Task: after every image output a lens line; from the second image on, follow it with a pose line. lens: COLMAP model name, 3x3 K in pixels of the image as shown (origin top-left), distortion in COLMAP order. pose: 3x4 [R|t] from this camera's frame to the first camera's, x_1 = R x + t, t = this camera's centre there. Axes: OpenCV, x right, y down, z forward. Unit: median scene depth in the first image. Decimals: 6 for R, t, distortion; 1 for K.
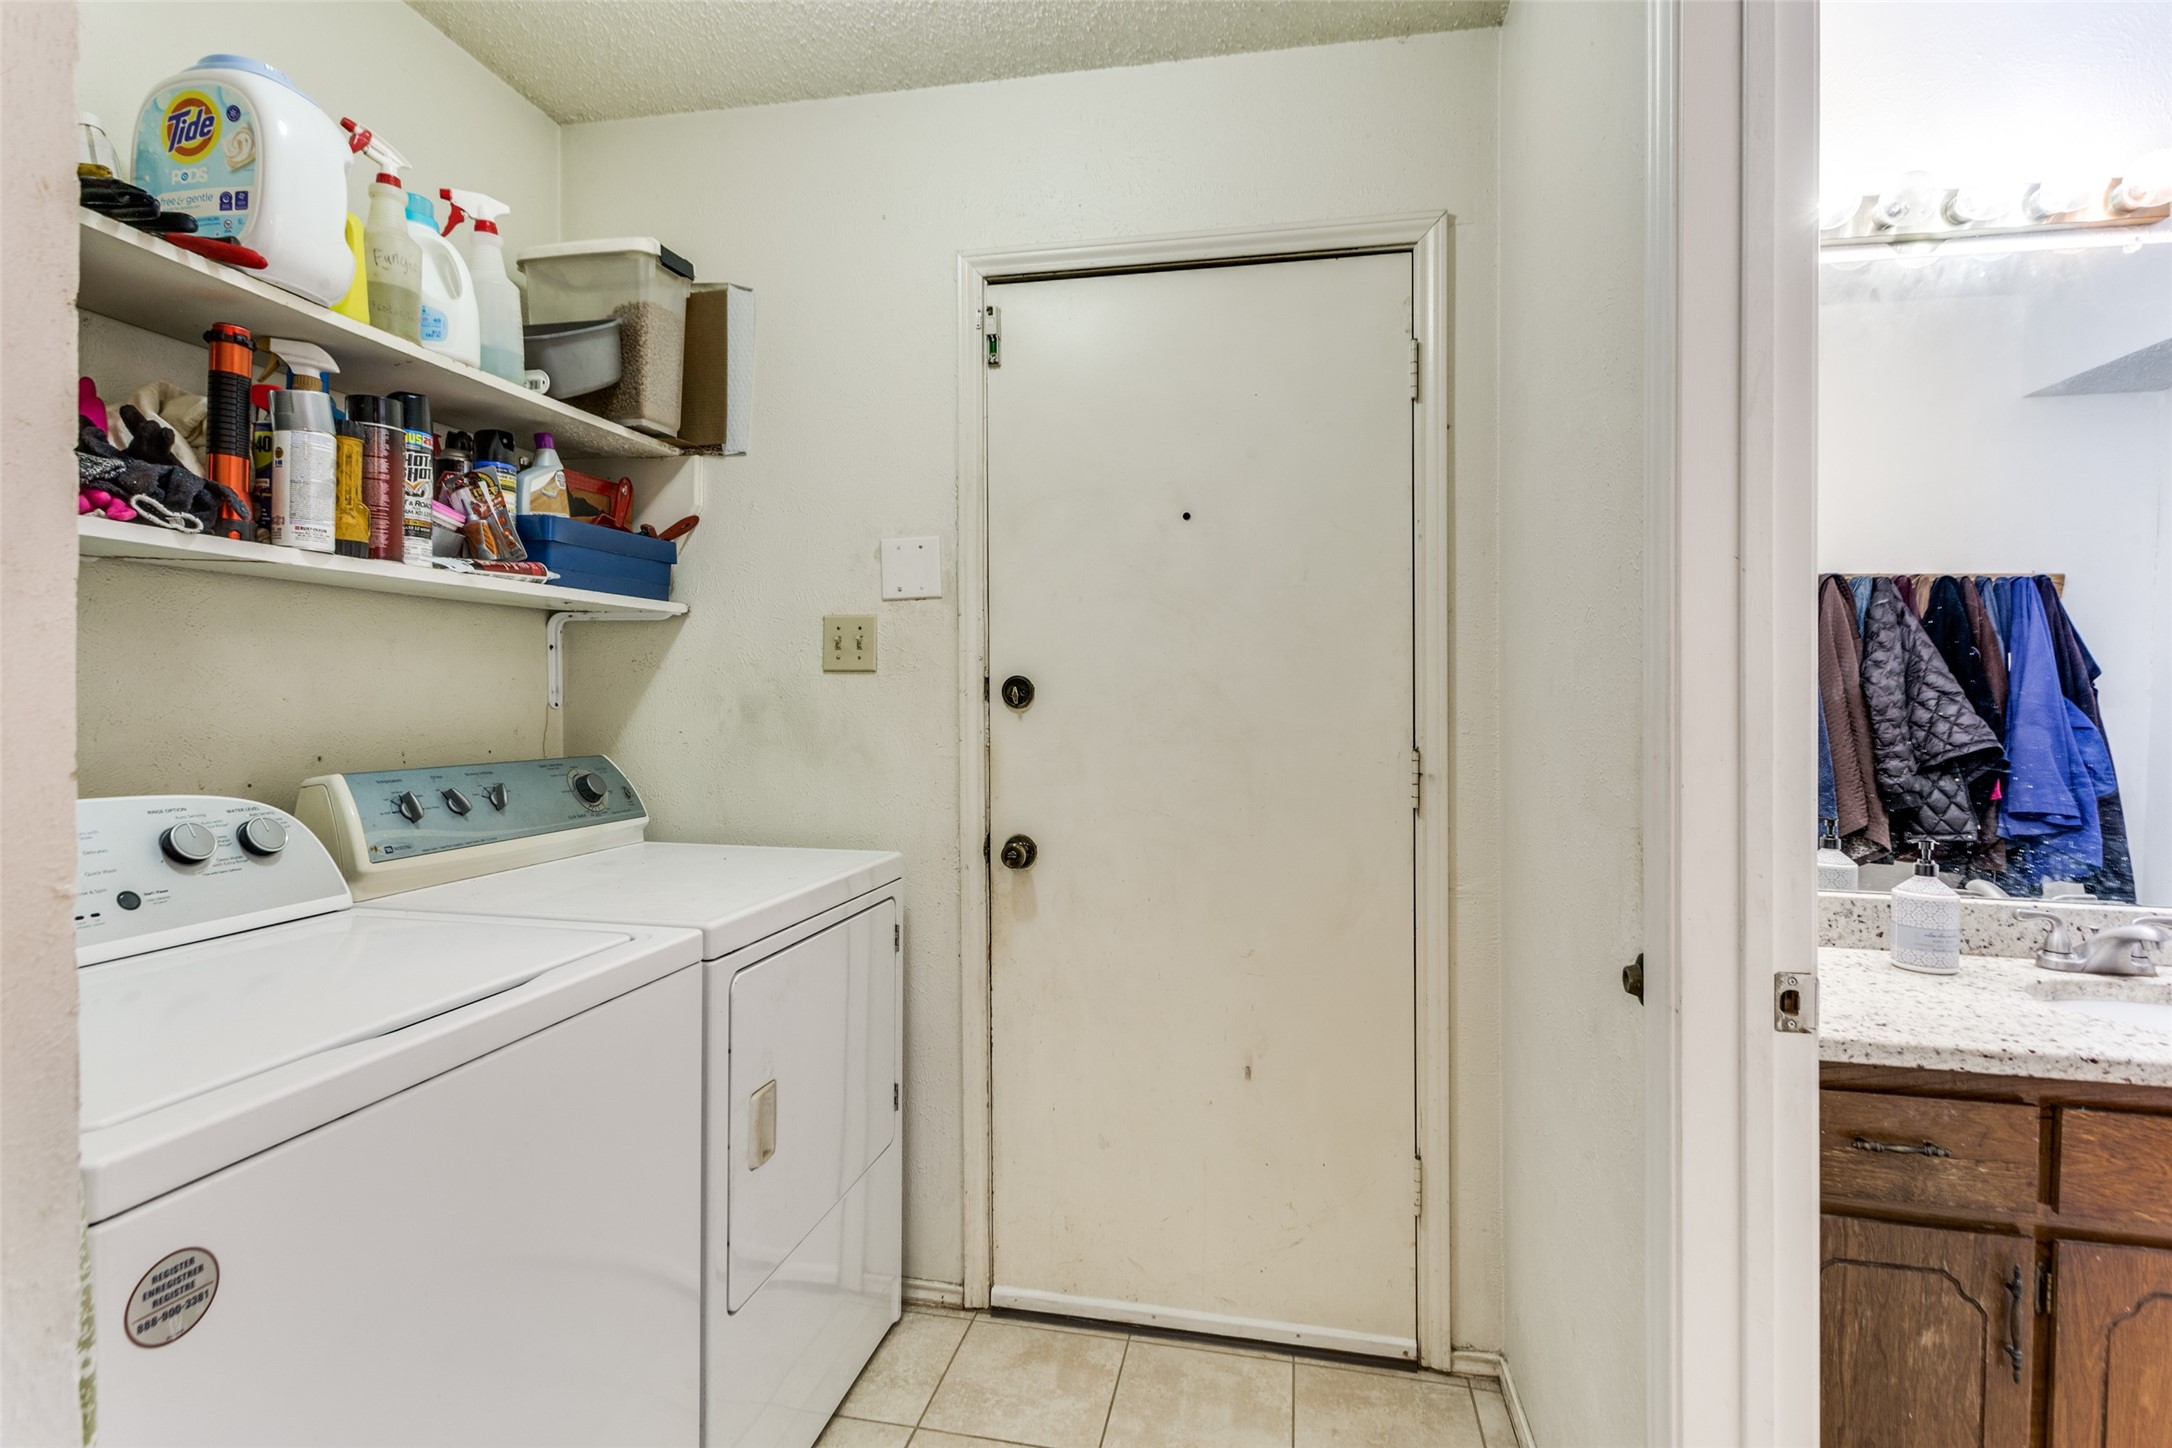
lens RADIAL K [[1027.2, 0, 1089.2], [0, 1027.2, 693.0], [0, 0, 1]] dist [0.001329, -0.000882]
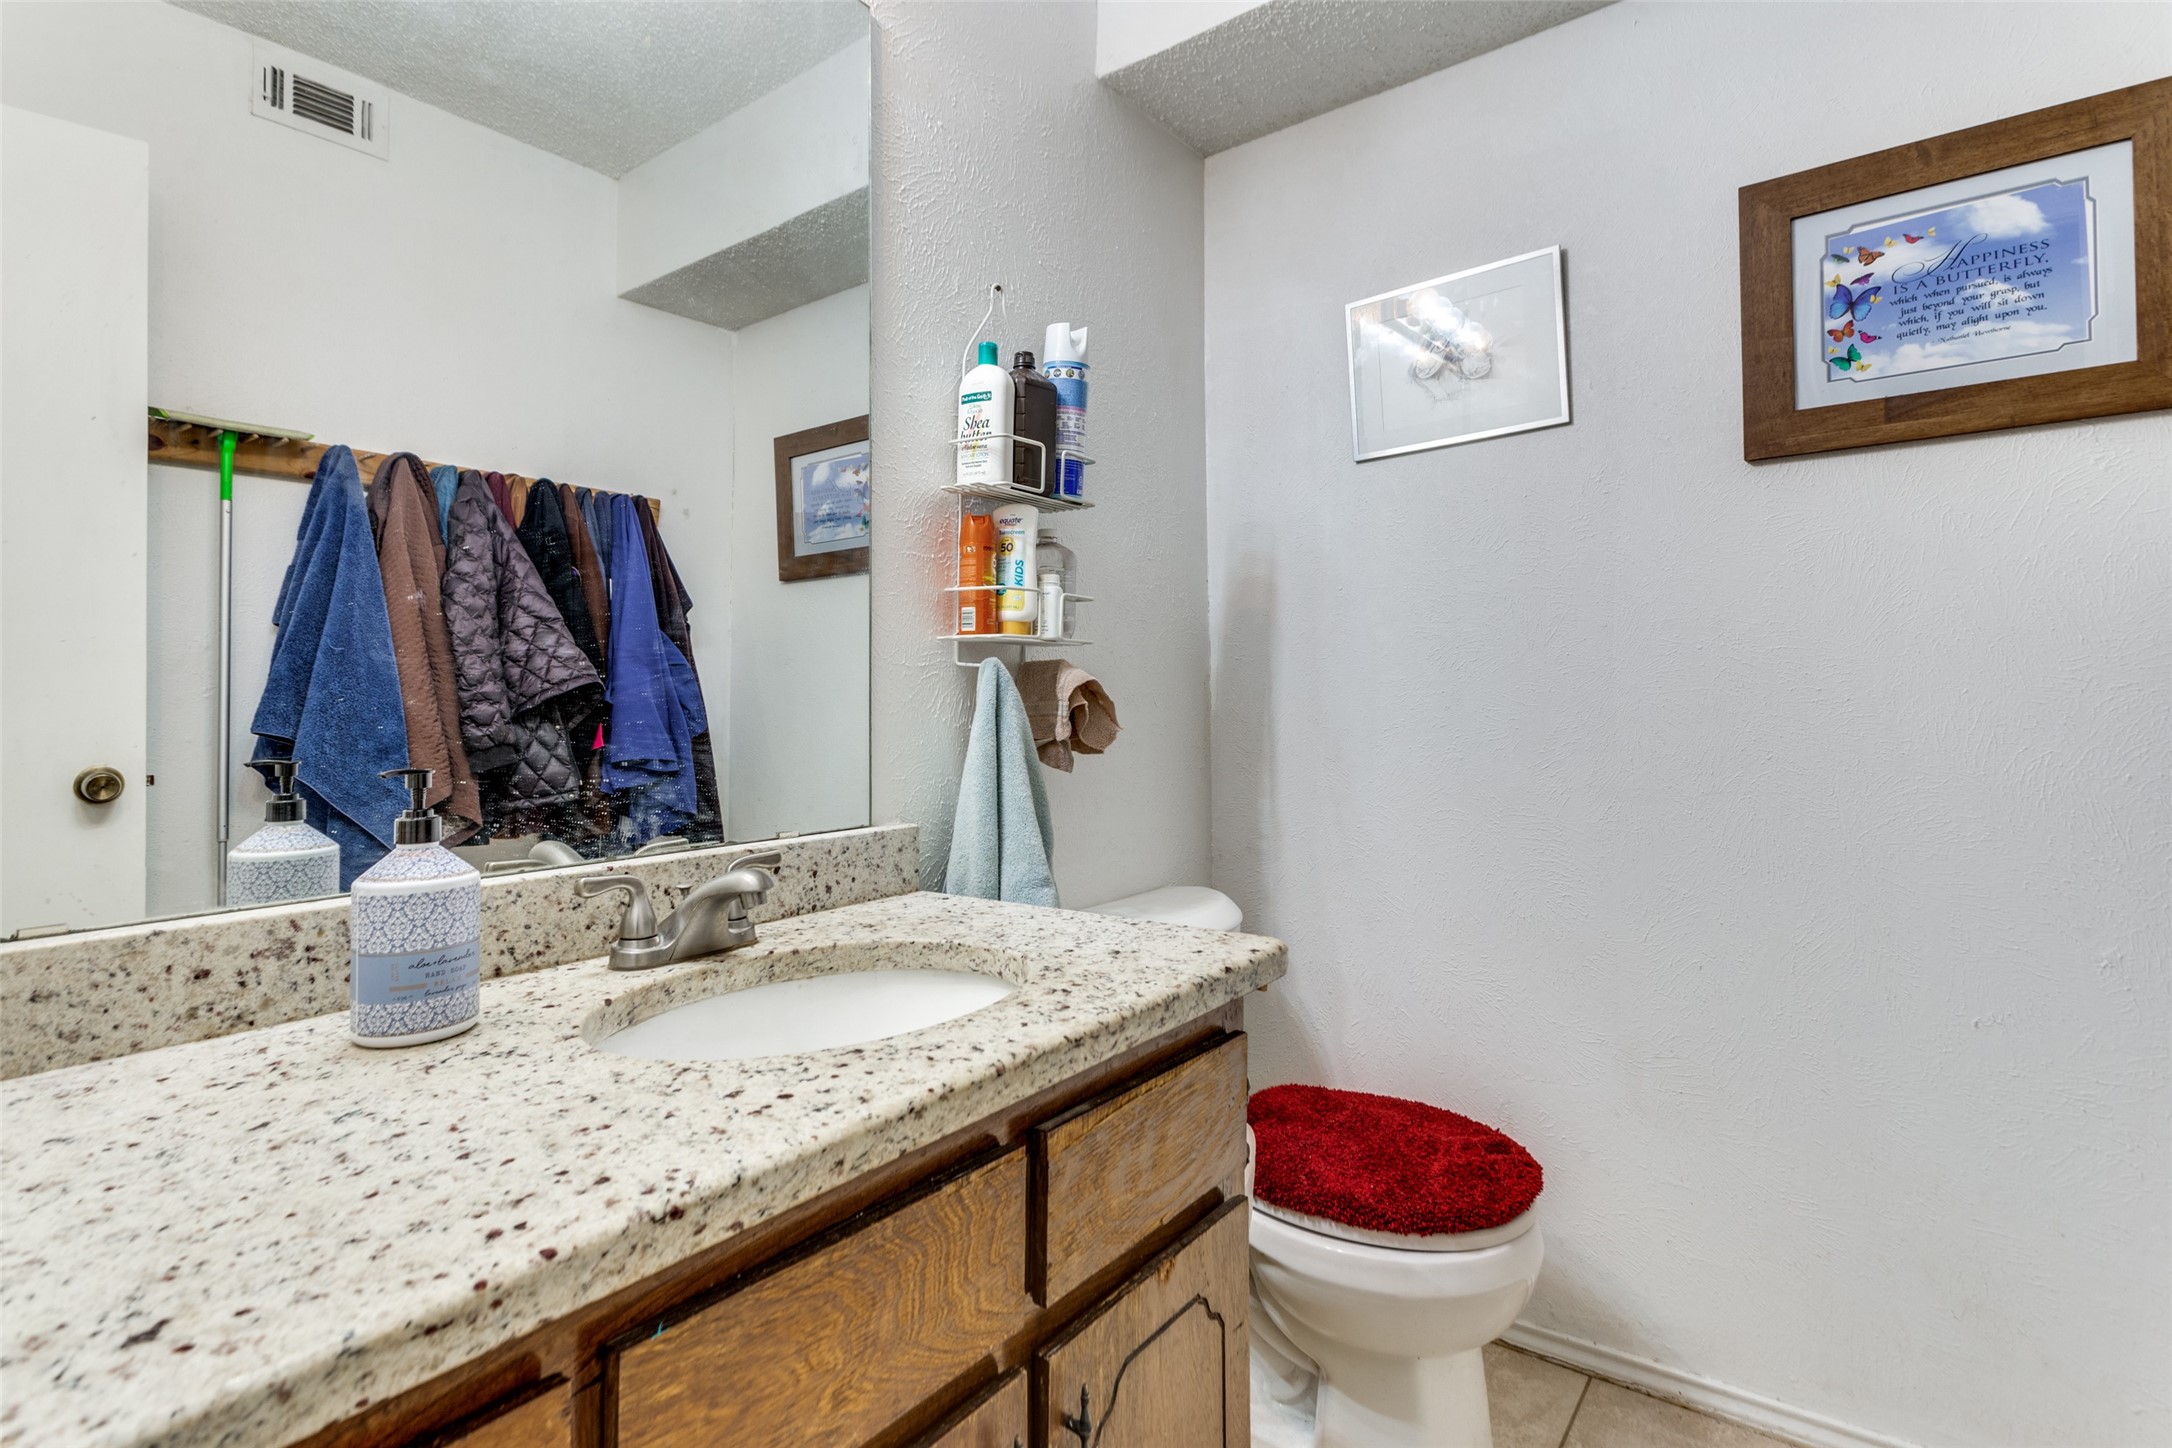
lens RADIAL K [[1027.2, 0, 1089.2], [0, 1027.2, 693.0], [0, 0, 1]] dist [0.001329, -0.000882]
pose [[0.415654, -0.009452, 0.909474, 0.287641], [0.017300, 0.999847, 0.002484, 0.063389], [-0.909358, 0.014701, 0.415754, 0.288088]]
